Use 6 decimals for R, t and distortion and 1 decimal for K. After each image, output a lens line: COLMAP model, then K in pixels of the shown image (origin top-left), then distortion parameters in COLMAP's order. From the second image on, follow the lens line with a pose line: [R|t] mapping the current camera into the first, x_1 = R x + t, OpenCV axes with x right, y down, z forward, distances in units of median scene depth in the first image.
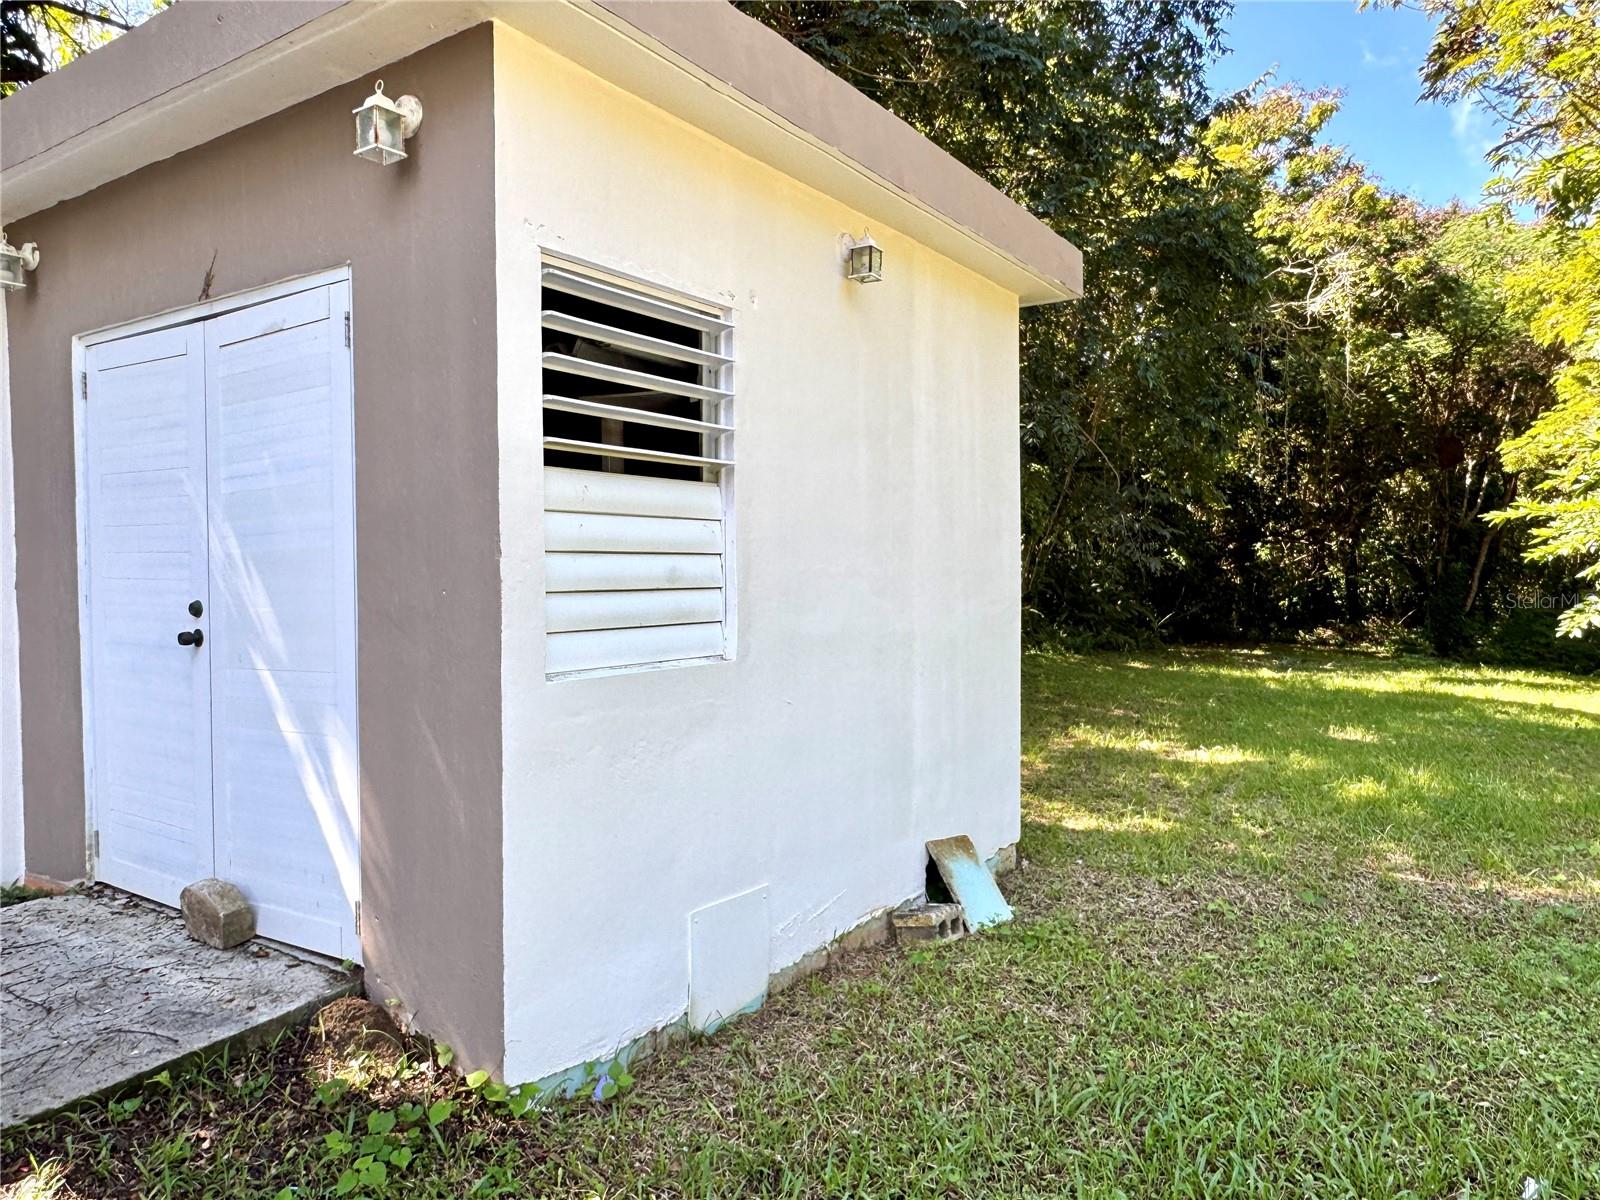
lens RADIAL K [[1091.3, 0, 800.0], [0, 1091.3, 600.0], [0, 0, 1]] dist [-0.001303, 0.000103]
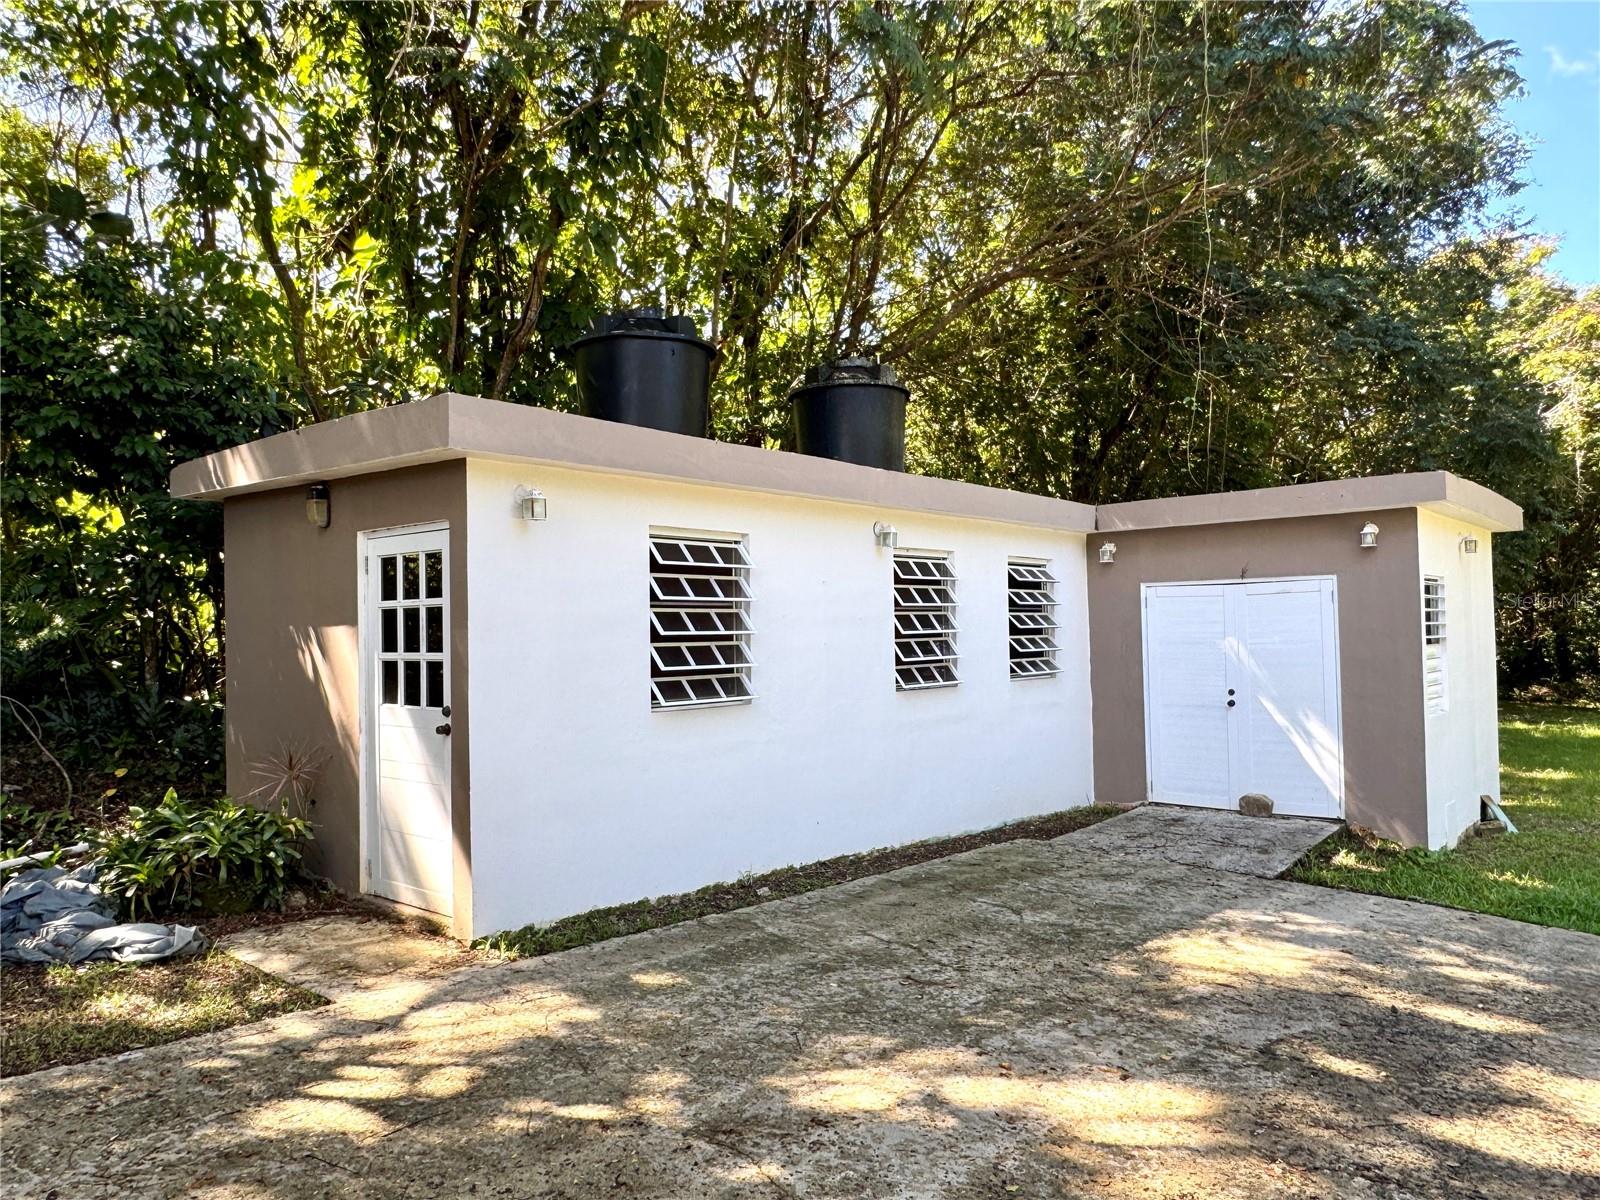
lens RADIAL K [[1091.3, 0, 800.0], [0, 1091.3, 600.0], [0, 0, 1]] dist [-0.001303, 0.000103]
pose [[0.992601, -0.013778, -0.120635, -1.143804], [0.007430, 0.998571, -0.052914, -0.074560], [0.121192, 0.051626, 0.991286, -1.587172]]
